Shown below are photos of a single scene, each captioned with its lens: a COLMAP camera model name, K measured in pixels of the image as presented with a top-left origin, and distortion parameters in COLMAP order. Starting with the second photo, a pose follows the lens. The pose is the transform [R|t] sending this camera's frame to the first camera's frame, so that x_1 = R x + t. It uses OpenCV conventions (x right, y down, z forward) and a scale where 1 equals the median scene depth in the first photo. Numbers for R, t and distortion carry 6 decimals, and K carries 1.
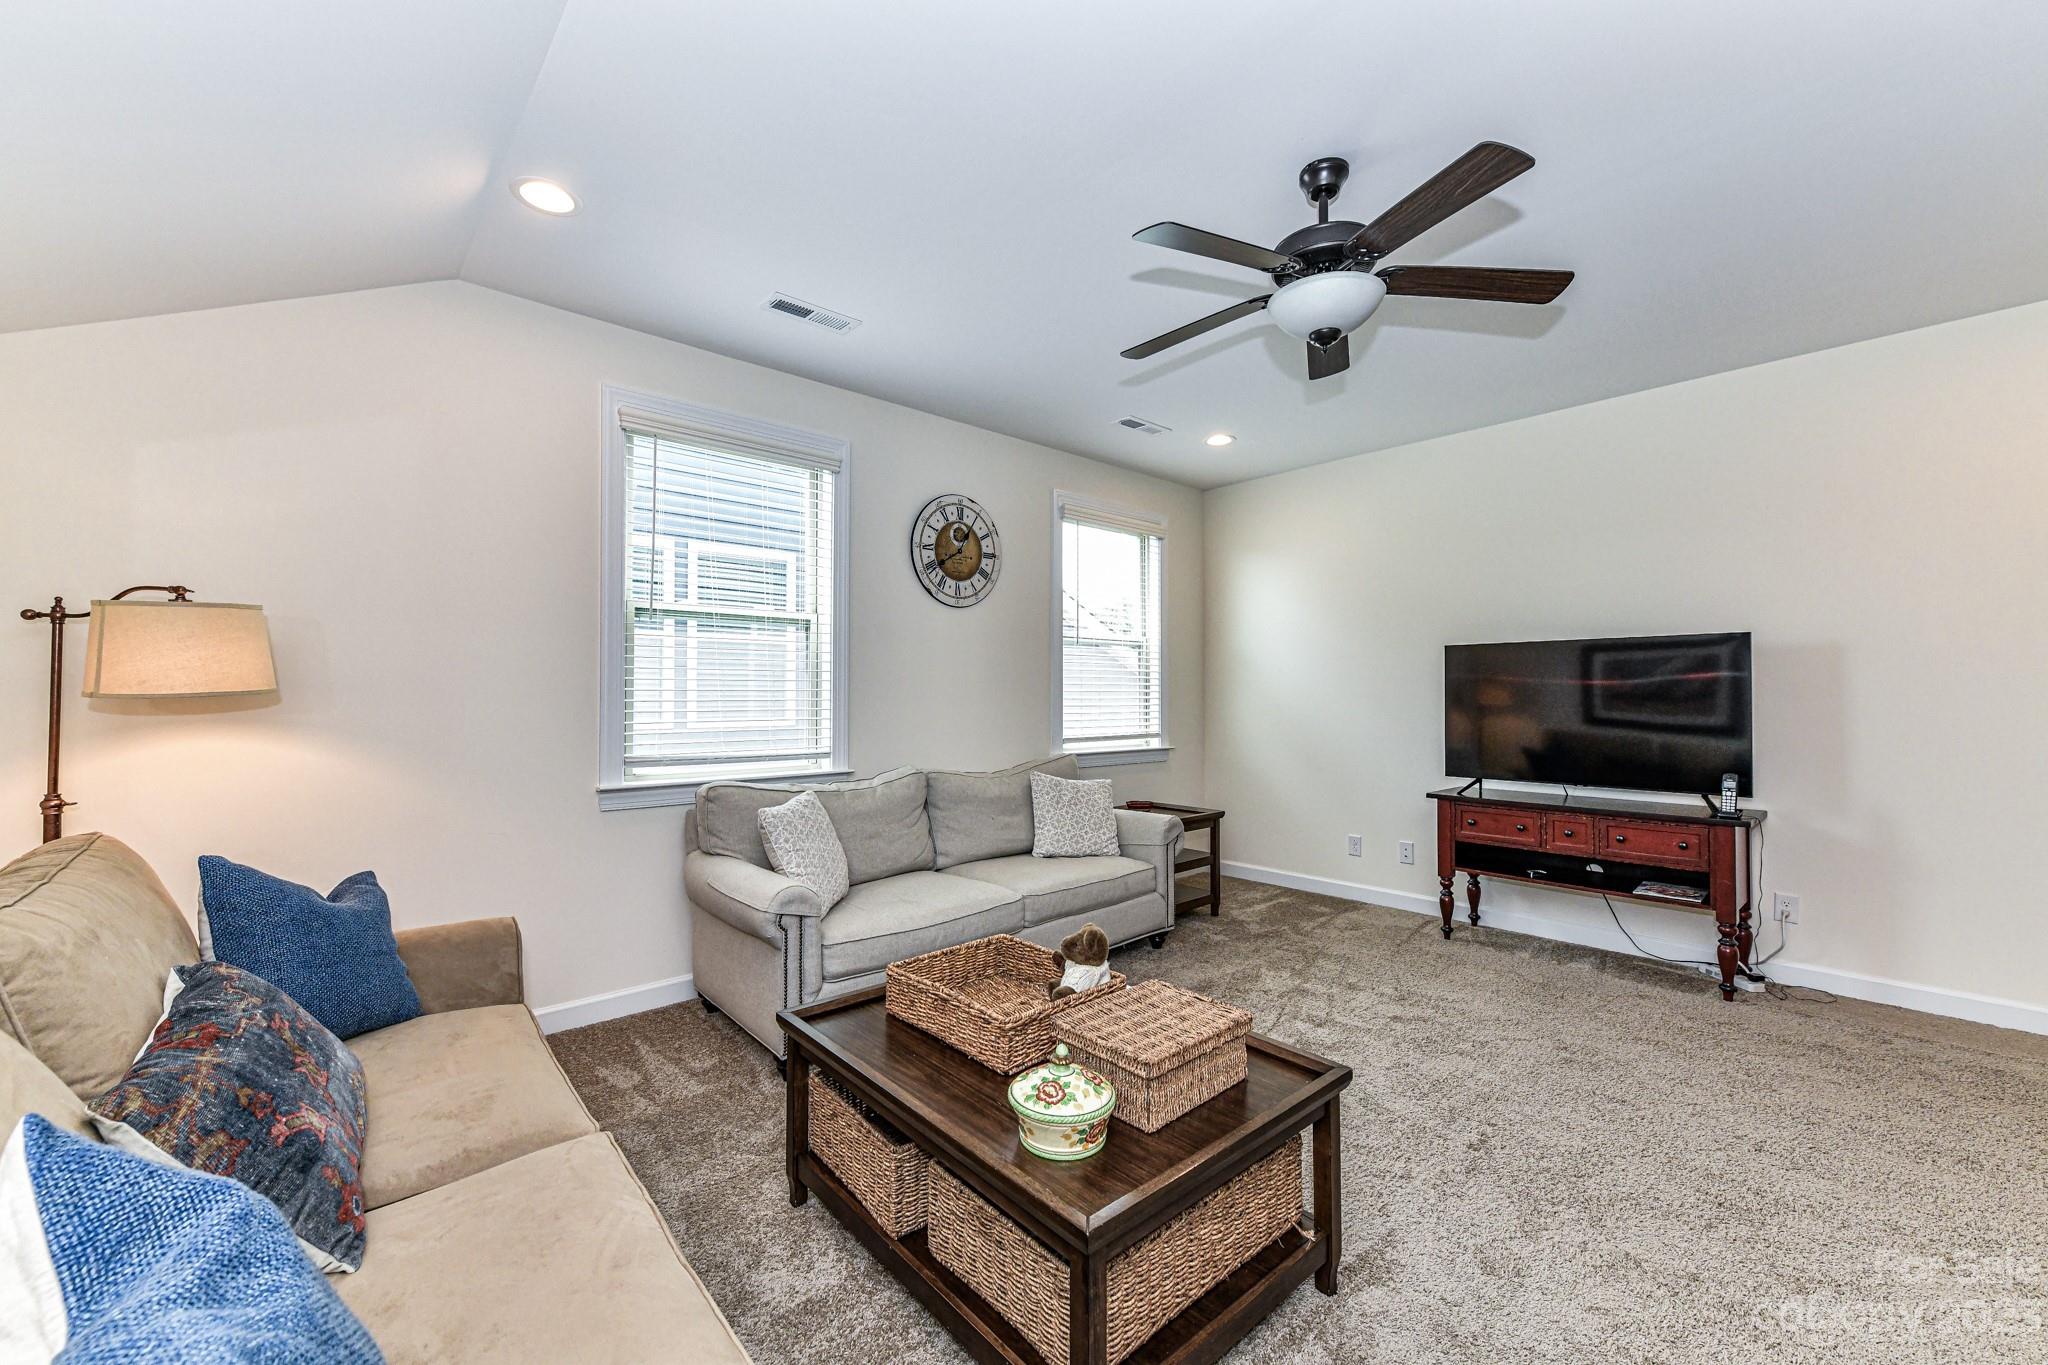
lens RADIAL K [[776.1, 0, 987.9], [0, 776.1, 693.9], [0, 0, 1]] dist [0.000487, 0.000002]
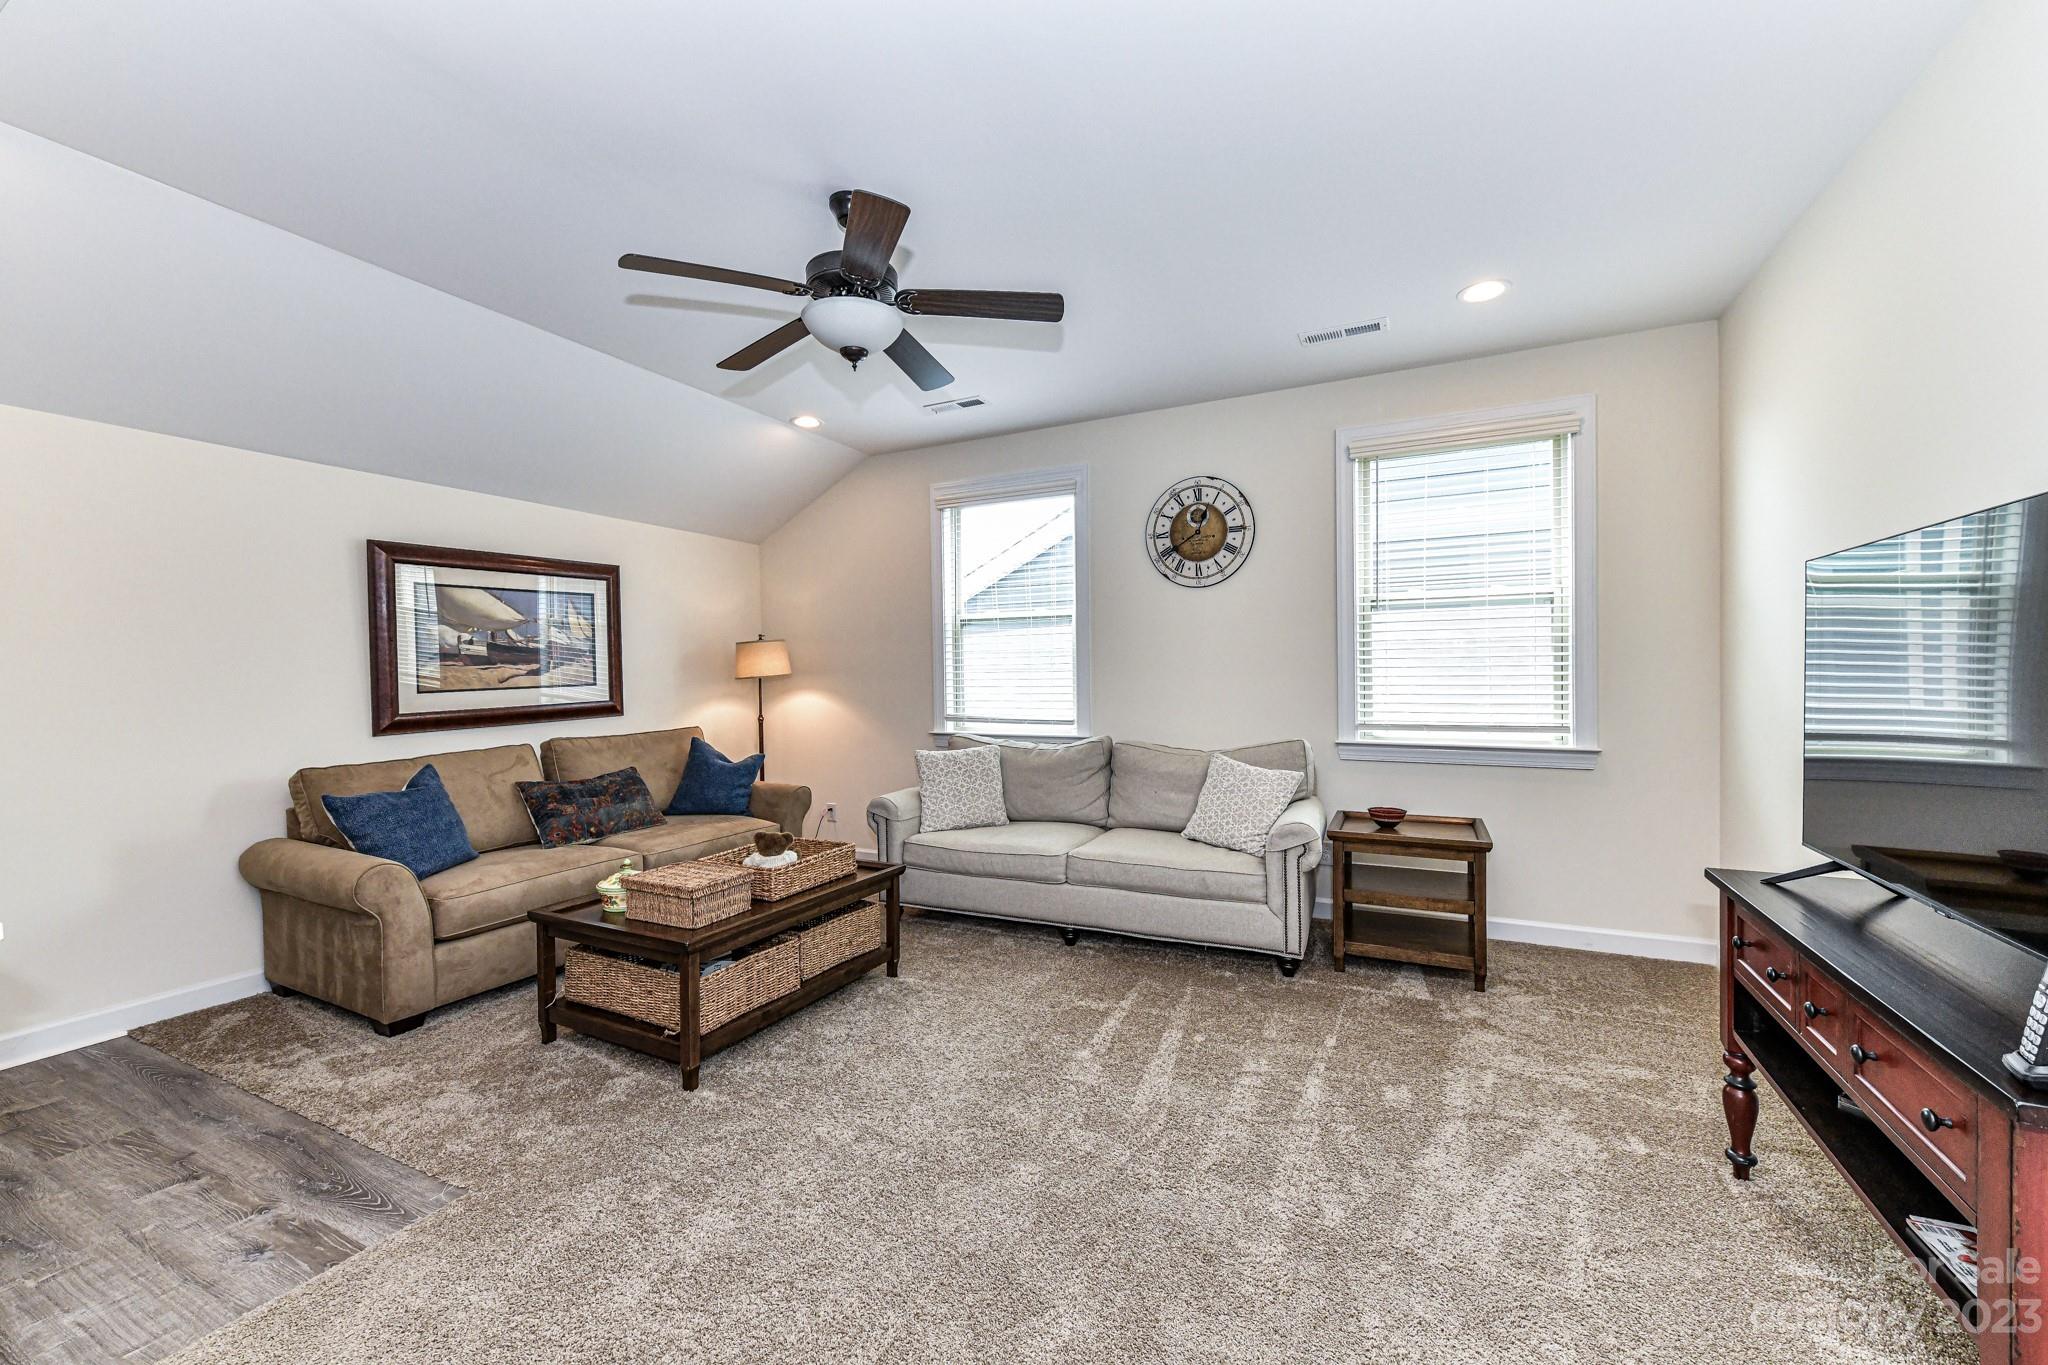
lens RADIAL K [[796.8, 0, 1033.5], [0, 796.8, 681.1], [0, 0, 1]] dist [-0.000268, -0.000137]
pose [[0.400963, 0.013196, -0.915999, 0.839127], [0.019838, 0.999537, 0.023083, -0.017208], [0.915879, -0.027427, 0.400515, 0.381199]]
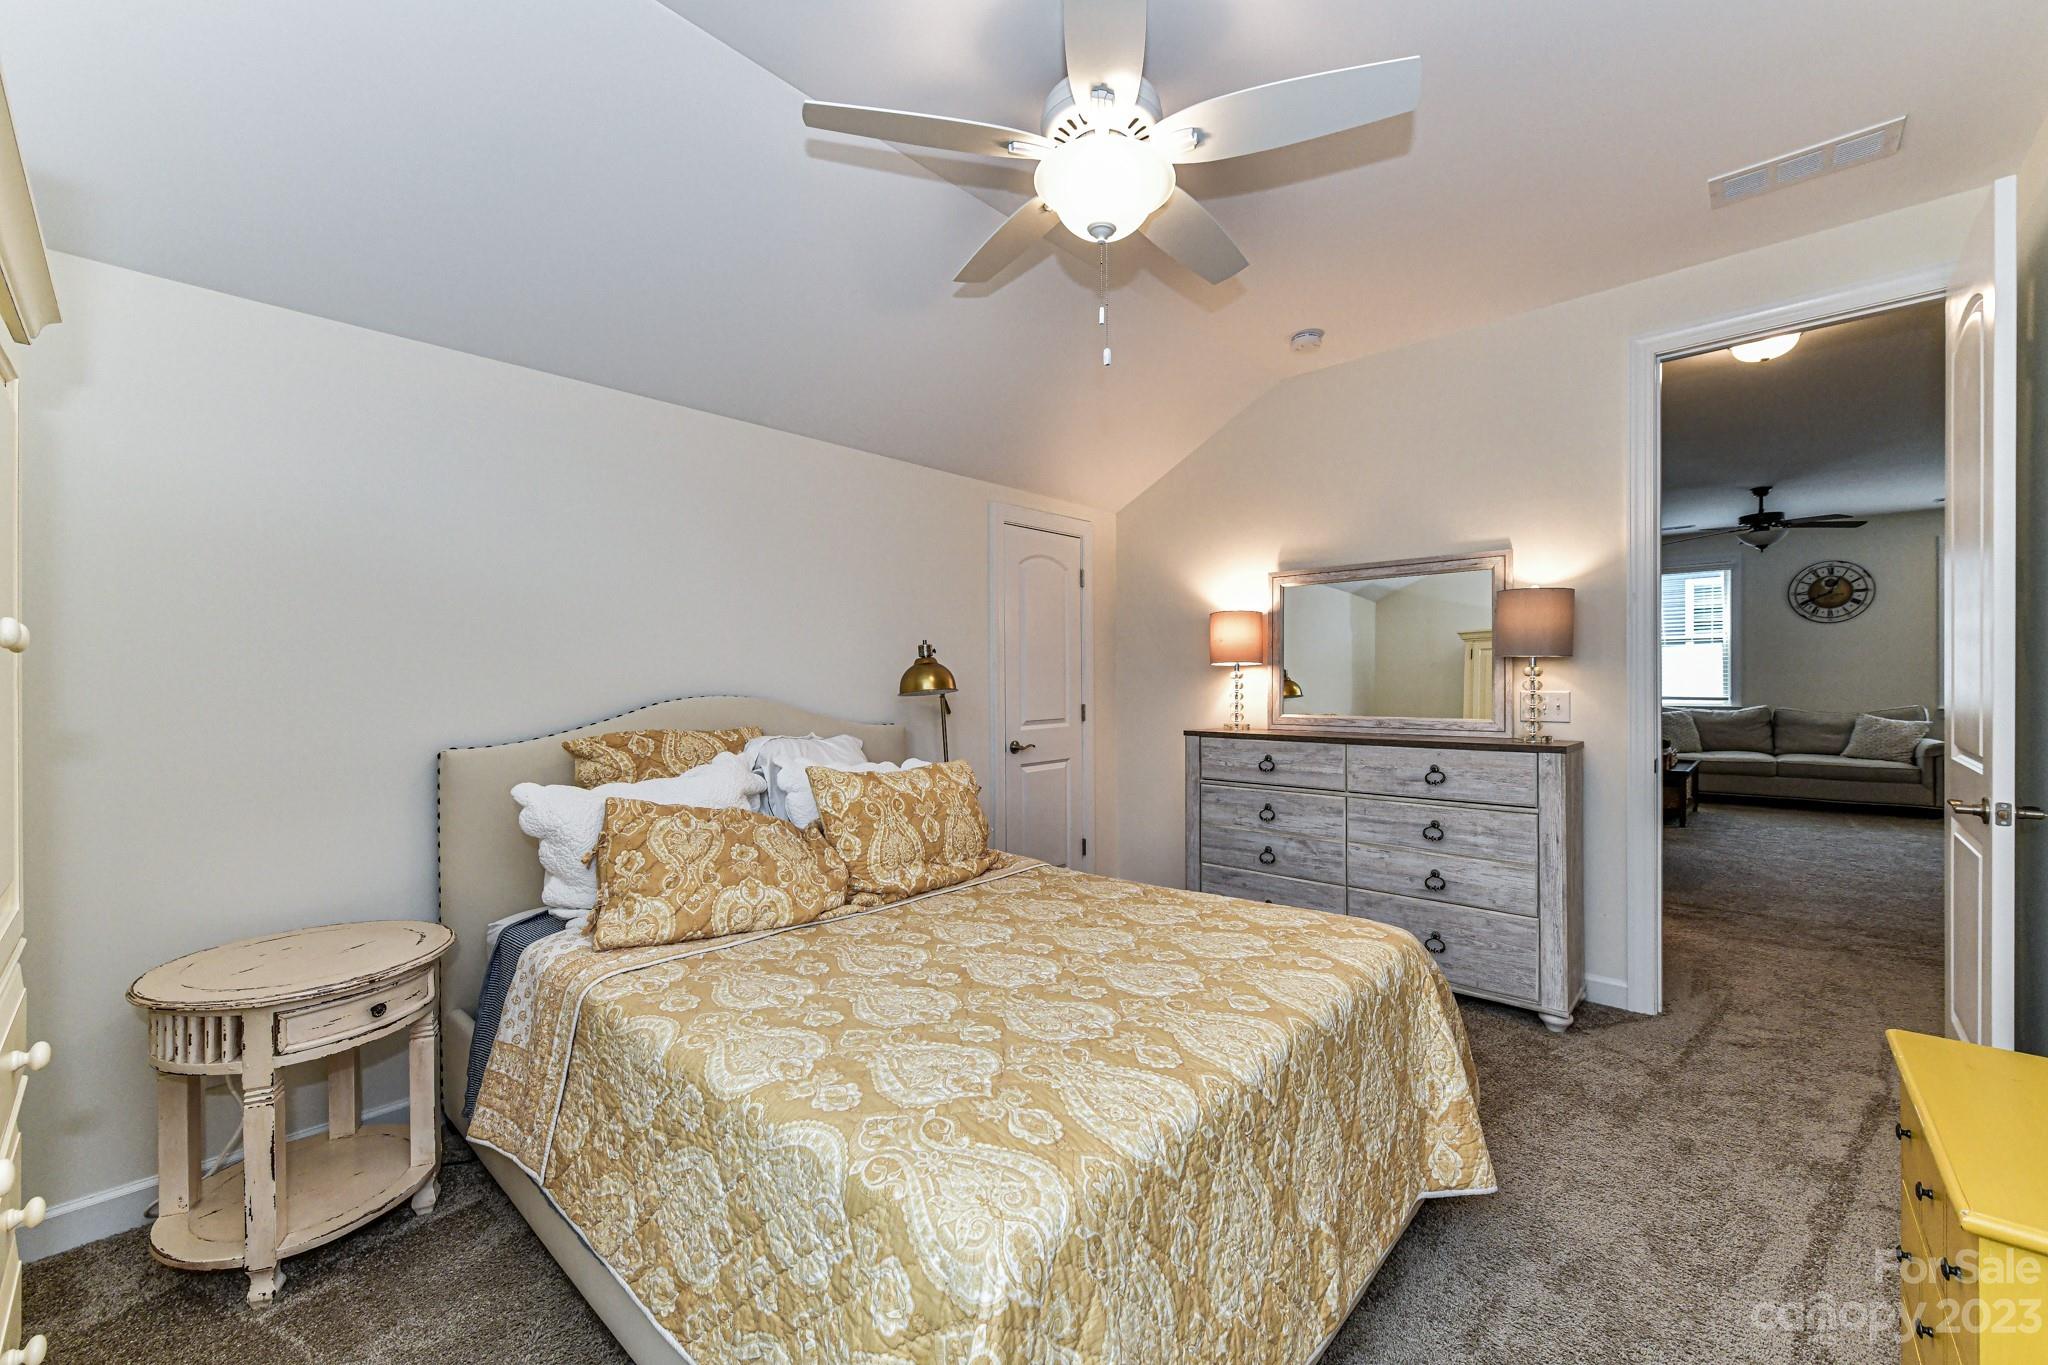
lens RADIAL K [[796.8, 0, 1033.5], [0, 796.8, 681.1], [0, 0, 1]] dist [-0.000268, -0.000137]
pose [[0.146608, 0.000260, -0.989195, 1.548609], [0.012724, 0.999917, 0.002149, -0.001912], [0.989113, -0.012902, 0.146592, -1.136598]]
